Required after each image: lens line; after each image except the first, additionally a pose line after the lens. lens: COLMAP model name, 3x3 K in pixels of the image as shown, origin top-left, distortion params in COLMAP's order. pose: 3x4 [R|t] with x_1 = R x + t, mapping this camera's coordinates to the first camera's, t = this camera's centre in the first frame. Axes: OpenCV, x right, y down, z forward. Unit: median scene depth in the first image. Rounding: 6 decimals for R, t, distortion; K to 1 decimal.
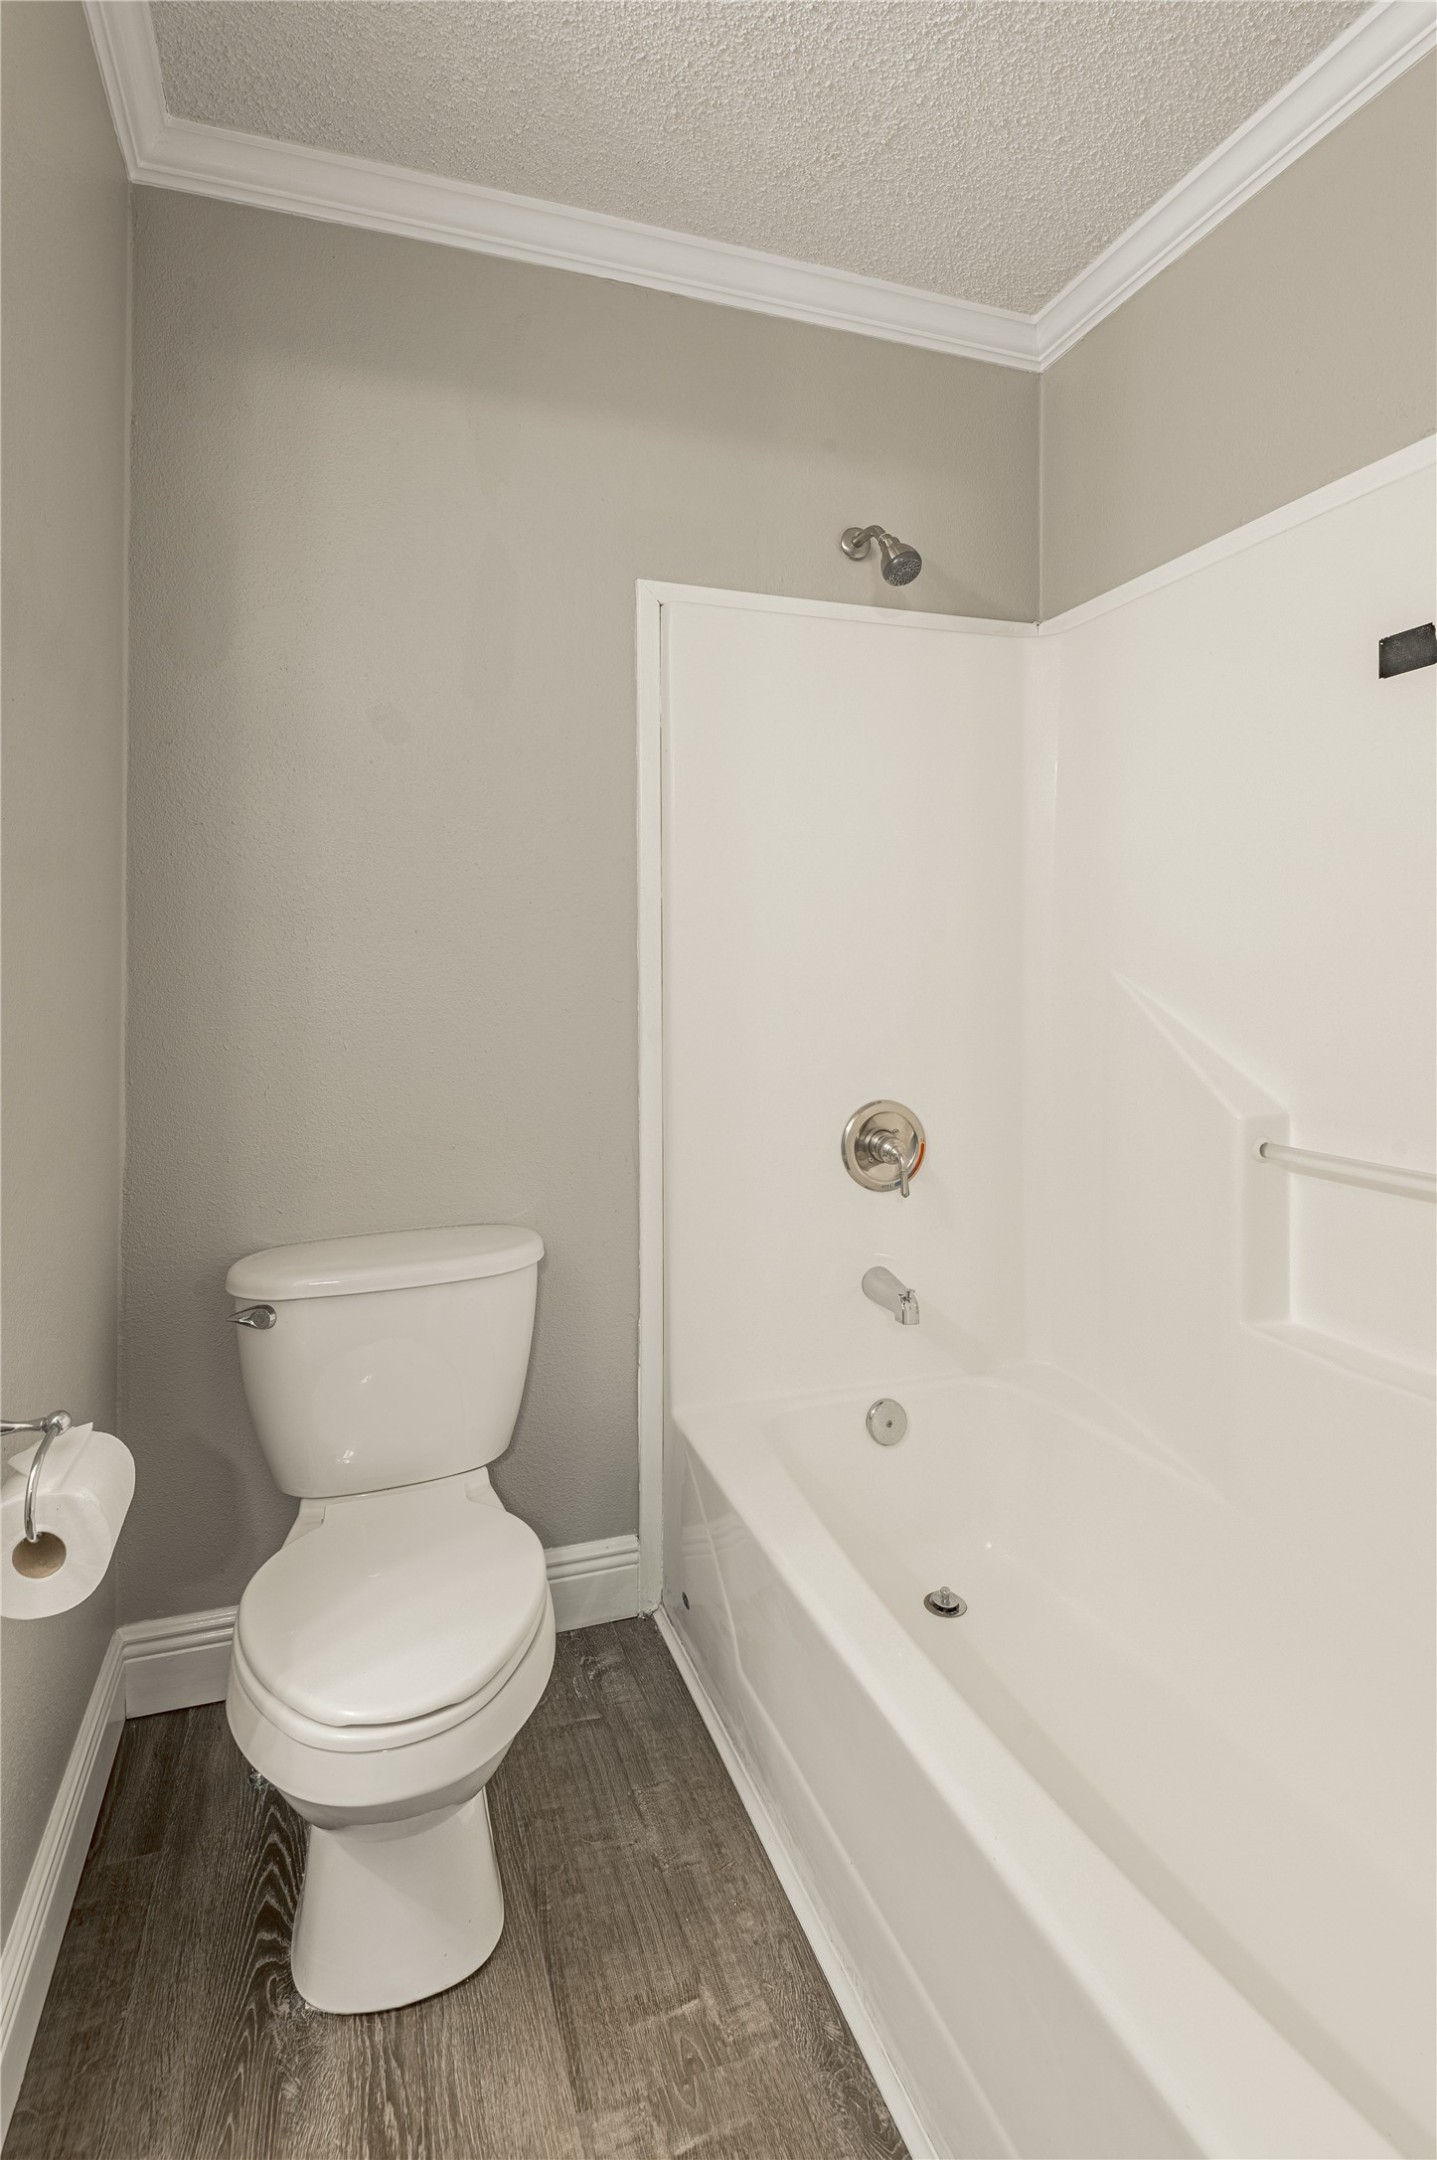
lens RADIAL K [[1029.7, 0, 712.2], [0, 1029.7, 1053.2], [0, 0, 1]] dist [-0.002722, -0.001064]
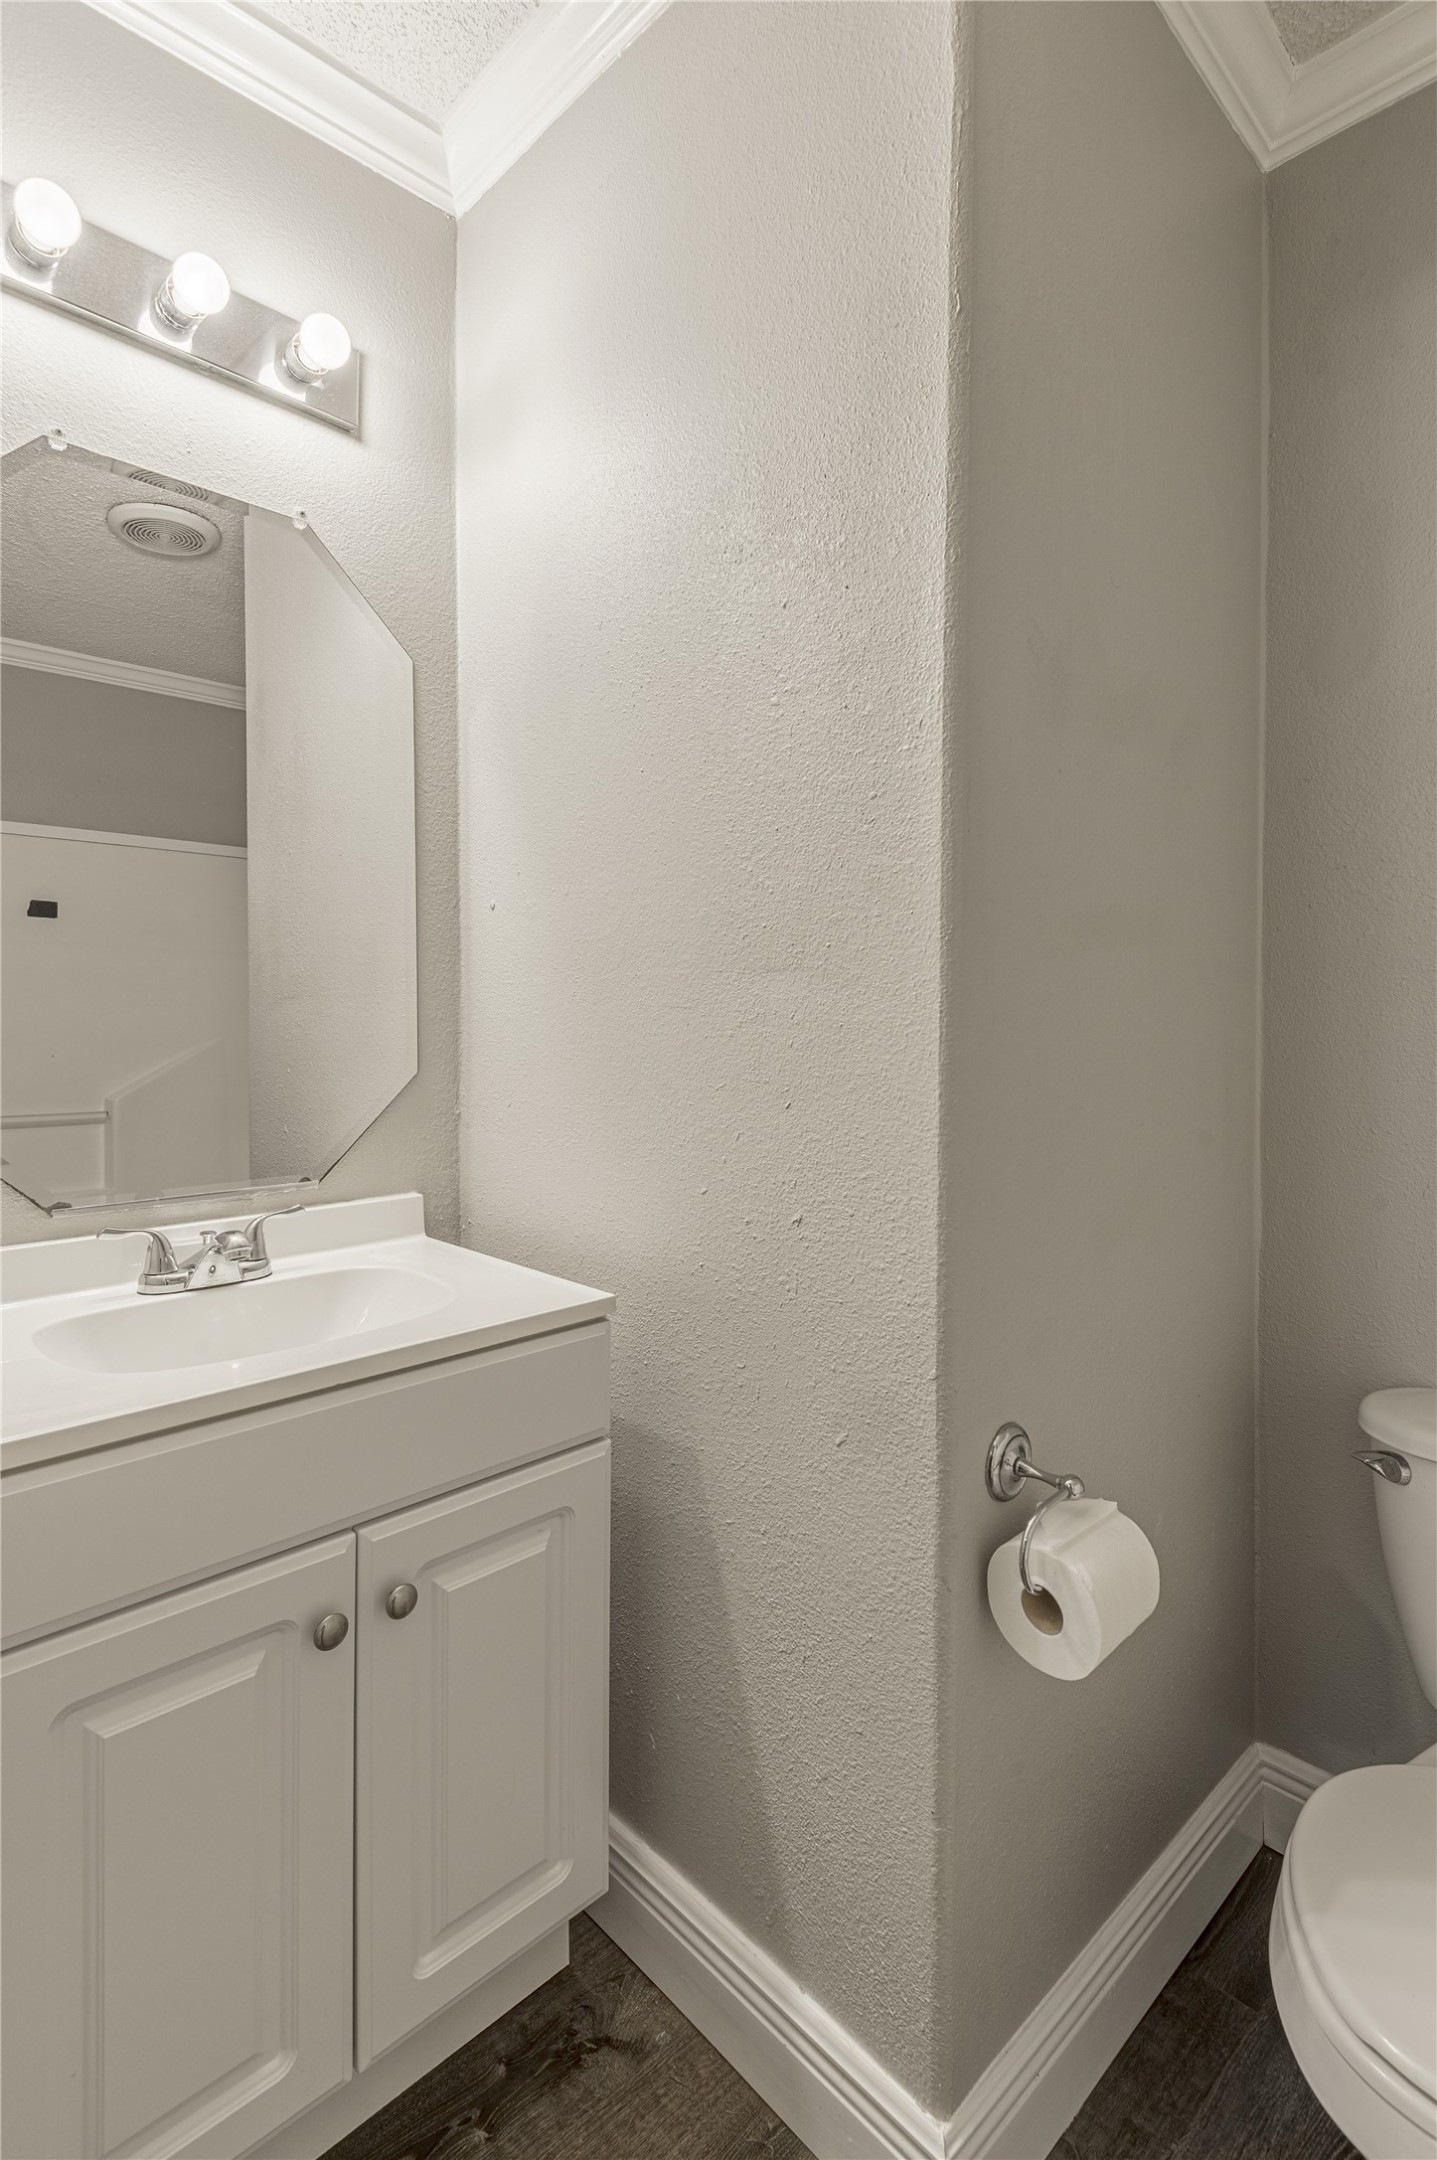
lens RADIAL K [[1067.0, 0, 718.5], [0, 1067.0, 1080.0], [0, 0, 1]] dist [0.001049, -0.001763]
pose [[0.408627, 0.053536, -0.911130, 0.104097], [-0.090085, 0.995769, 0.018108, -0.015287], [0.908245, 0.074680, 0.411721, 0.169197]]
